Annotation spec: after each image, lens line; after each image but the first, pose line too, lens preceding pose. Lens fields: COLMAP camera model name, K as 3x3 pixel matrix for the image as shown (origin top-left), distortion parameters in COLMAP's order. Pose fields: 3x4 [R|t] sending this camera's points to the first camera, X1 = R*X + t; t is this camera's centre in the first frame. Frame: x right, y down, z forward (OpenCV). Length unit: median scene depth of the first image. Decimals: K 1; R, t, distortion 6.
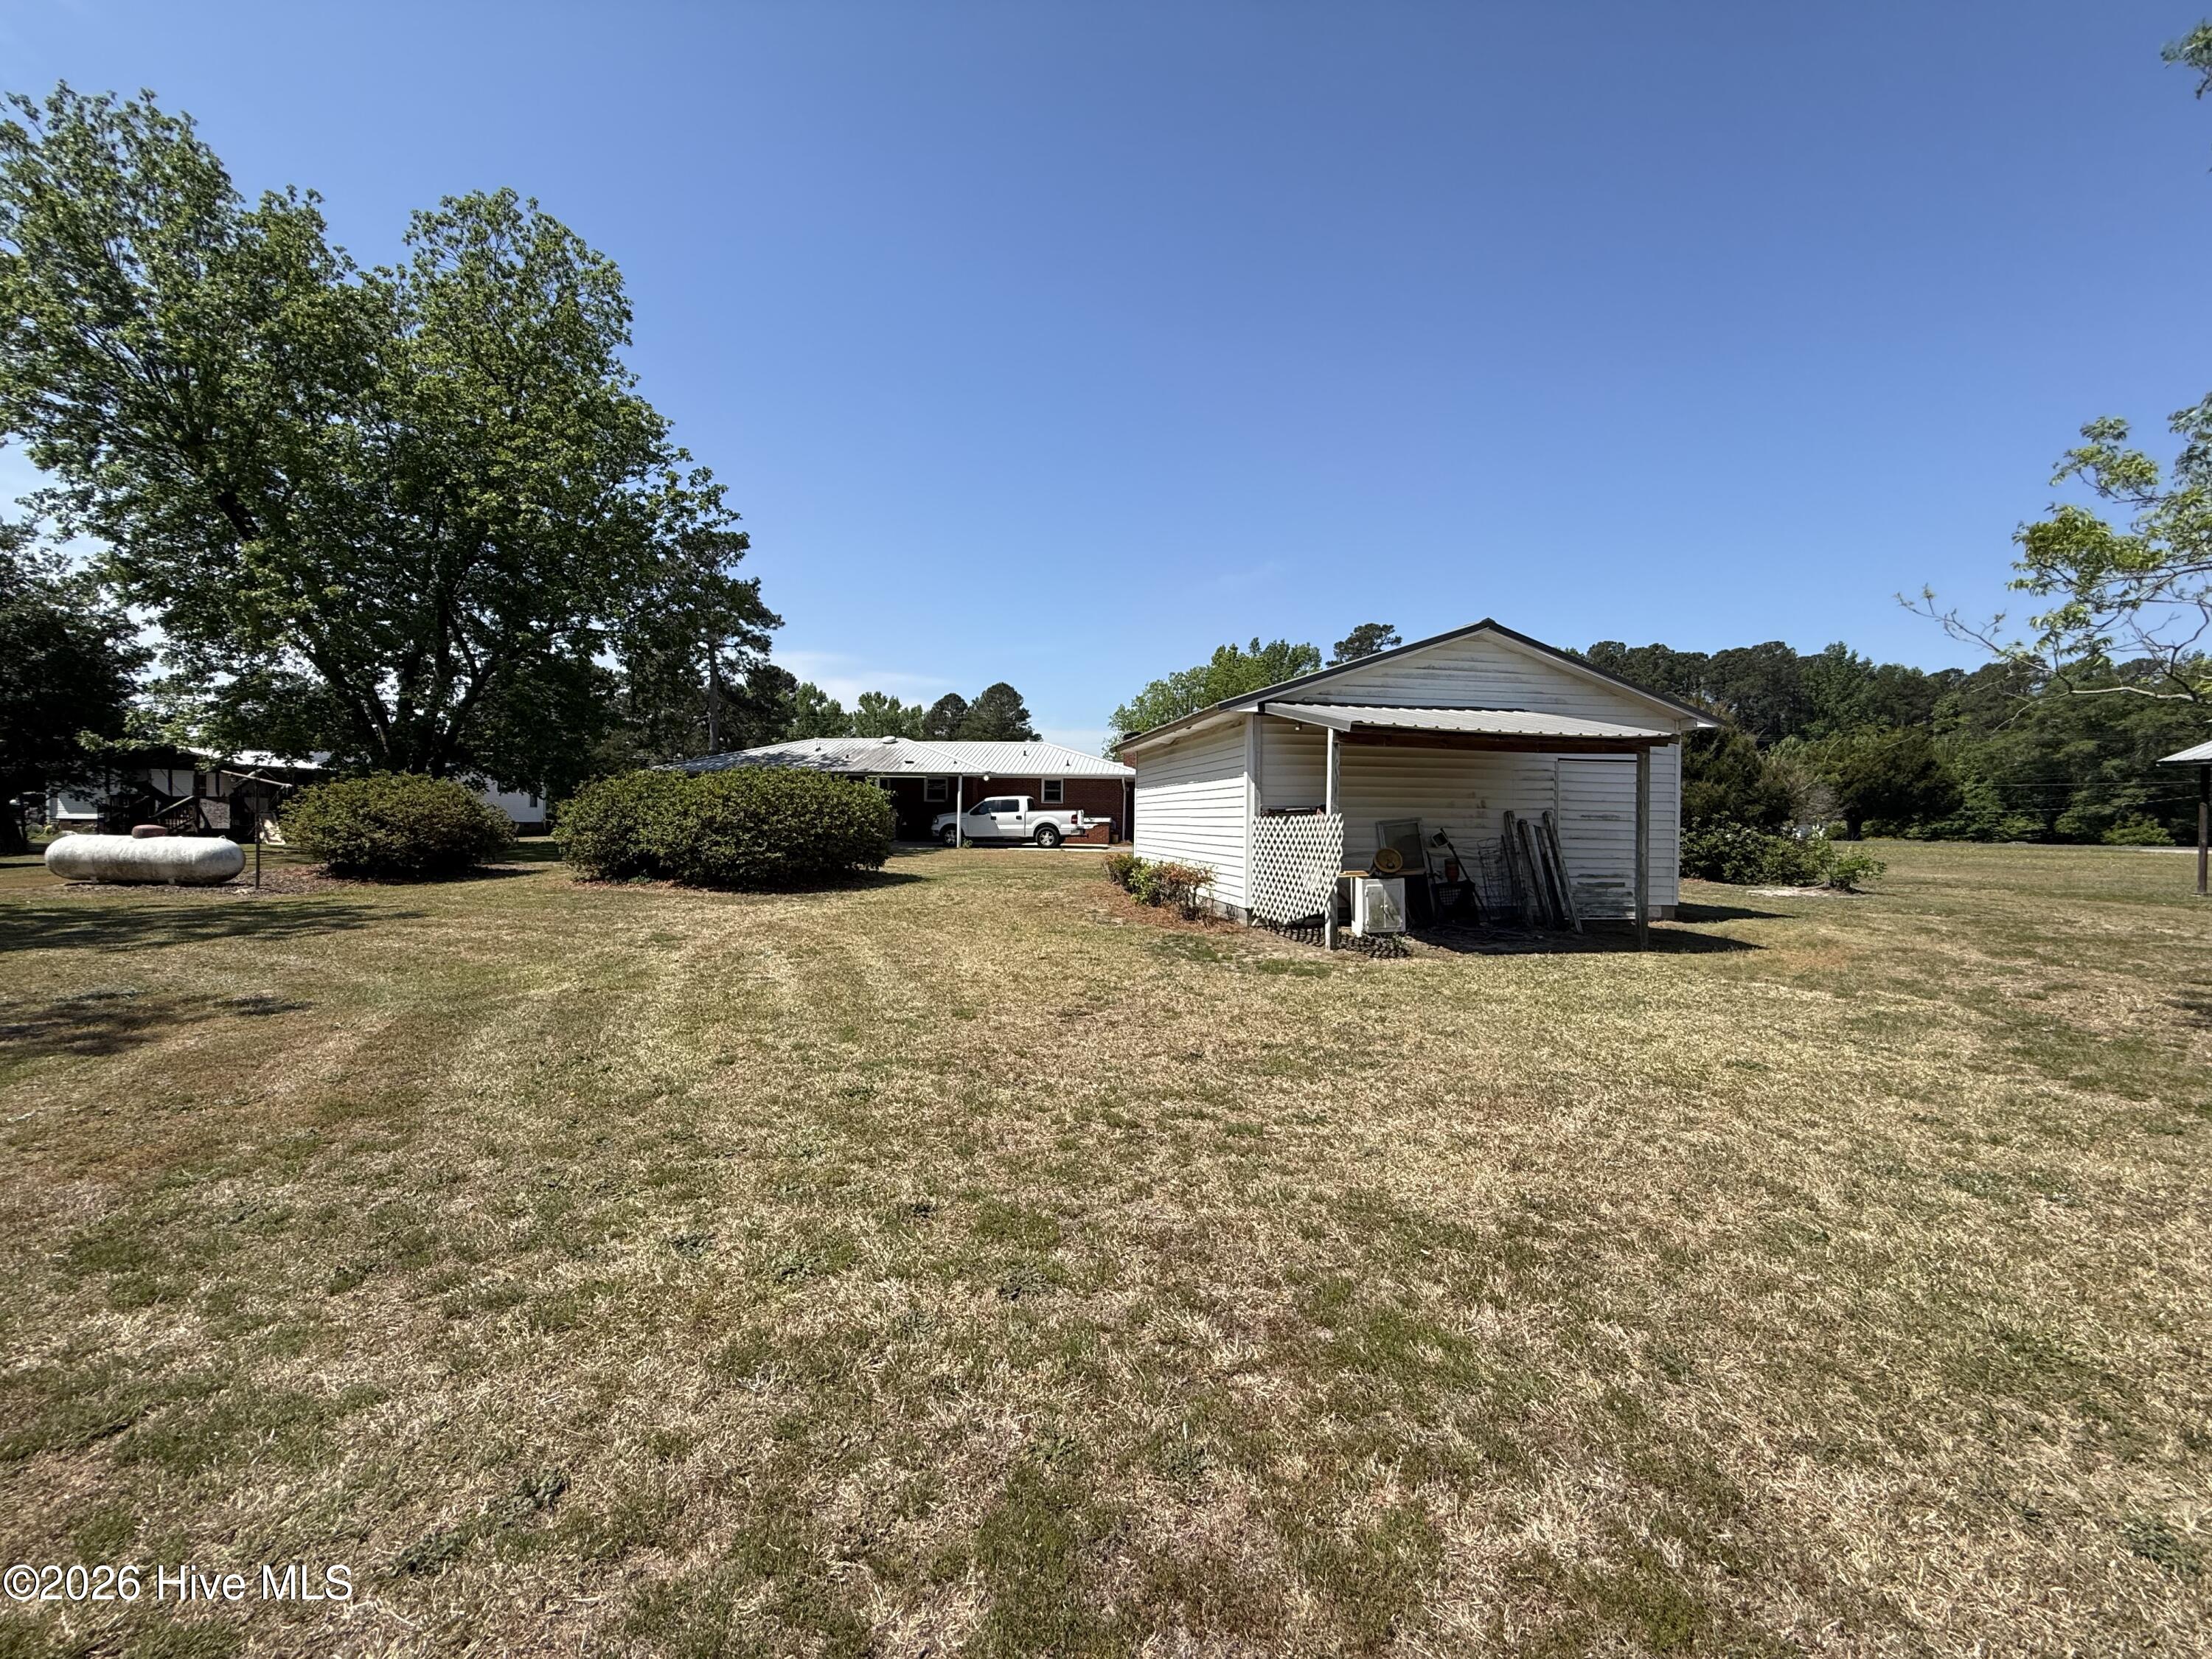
lens RADIAL K [[884.6, 0, 1104.2], [0, 884.6, 825.2], [0, 0, 1]] dist [-0.001282, -0.000203]
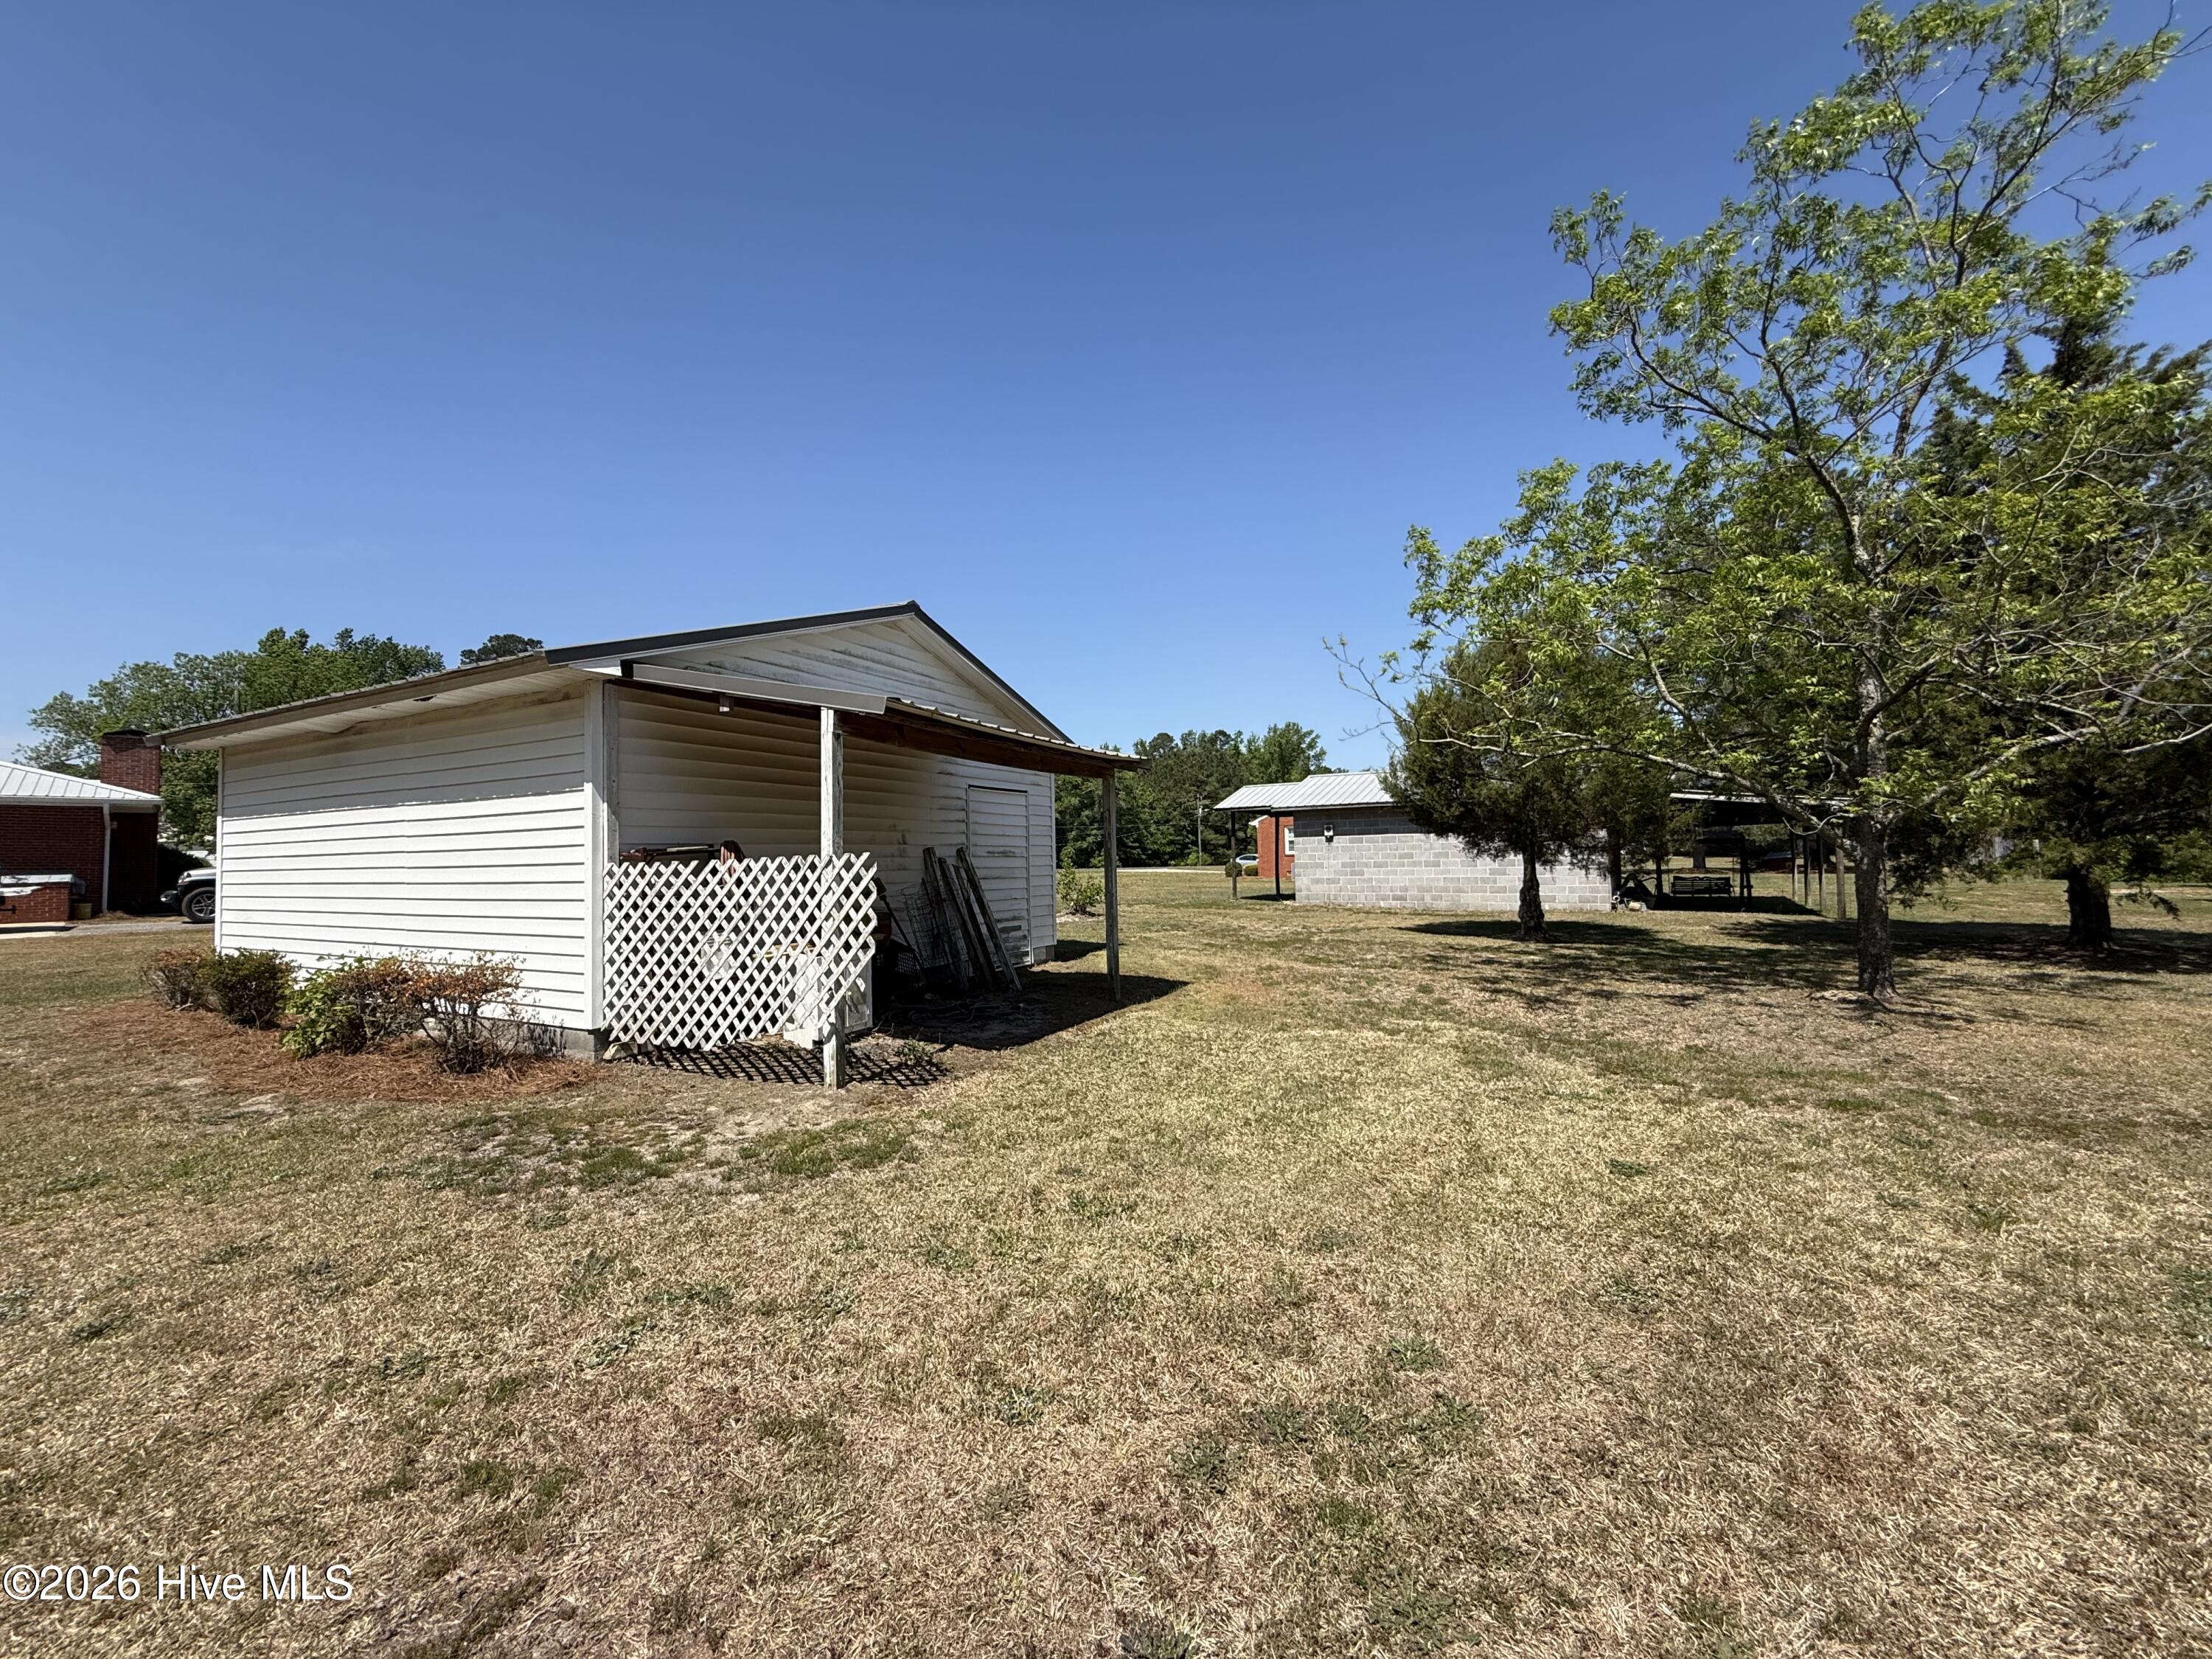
lens RADIAL K [[884.6, 0, 1104.2], [0, 884.6, 825.2], [0, 0, 1]] dist [-0.001282, -0.000203]
pose [[0.624544, 0.006843, 0.780959, -0.068219], [0.029413, 0.999046, -0.032276, -0.005817], [-0.780435, 0.043128, 0.623747, 0.382946]]
